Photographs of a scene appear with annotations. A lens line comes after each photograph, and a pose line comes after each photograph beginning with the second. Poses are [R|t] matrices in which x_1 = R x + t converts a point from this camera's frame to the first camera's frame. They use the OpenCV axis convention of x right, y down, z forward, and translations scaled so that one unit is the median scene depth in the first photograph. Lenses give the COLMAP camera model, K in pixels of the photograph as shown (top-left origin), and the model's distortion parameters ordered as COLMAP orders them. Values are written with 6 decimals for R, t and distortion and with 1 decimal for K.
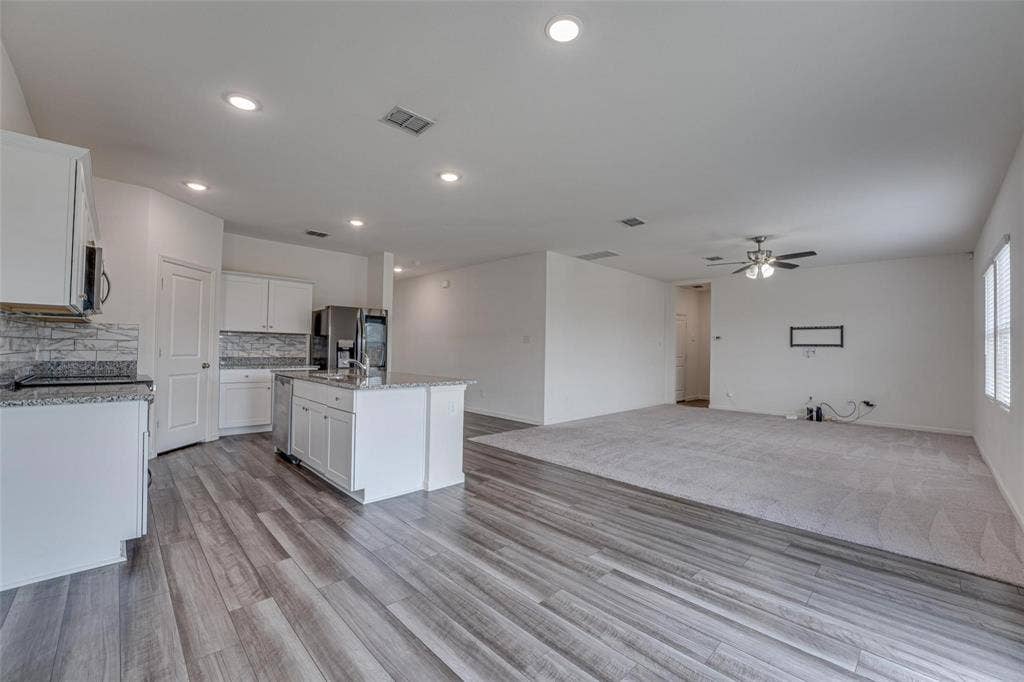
lens RADIAL K [[421.7, 0, 509.2], [0, 421.7, 342.6], [0, 0, 1]] dist [-0.018846, 0.000731]
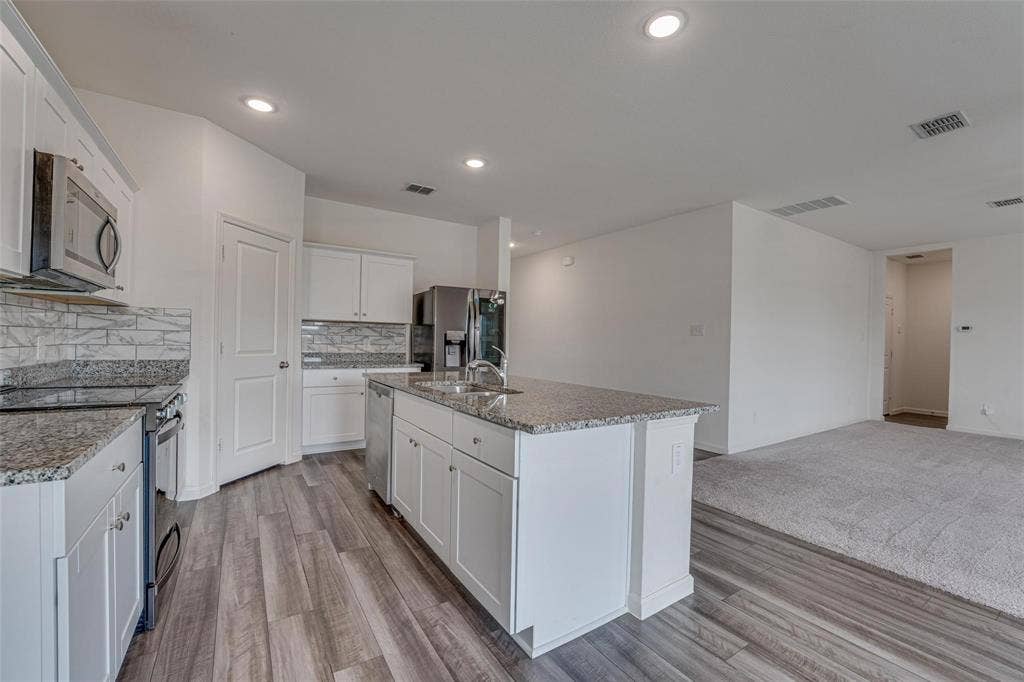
lens RADIAL K [[421.7, 0, 510.2], [0, 421.7, 342.9], [0, 0, 1]] dist [-0.018846, 0.000731]
pose [[0.982072, 0.004155, -0.188459, -0.194820], [-0.000620, 0.999823, 0.018815, 0.001137], [0.188503, -0.018360, 0.981901, 0.356537]]
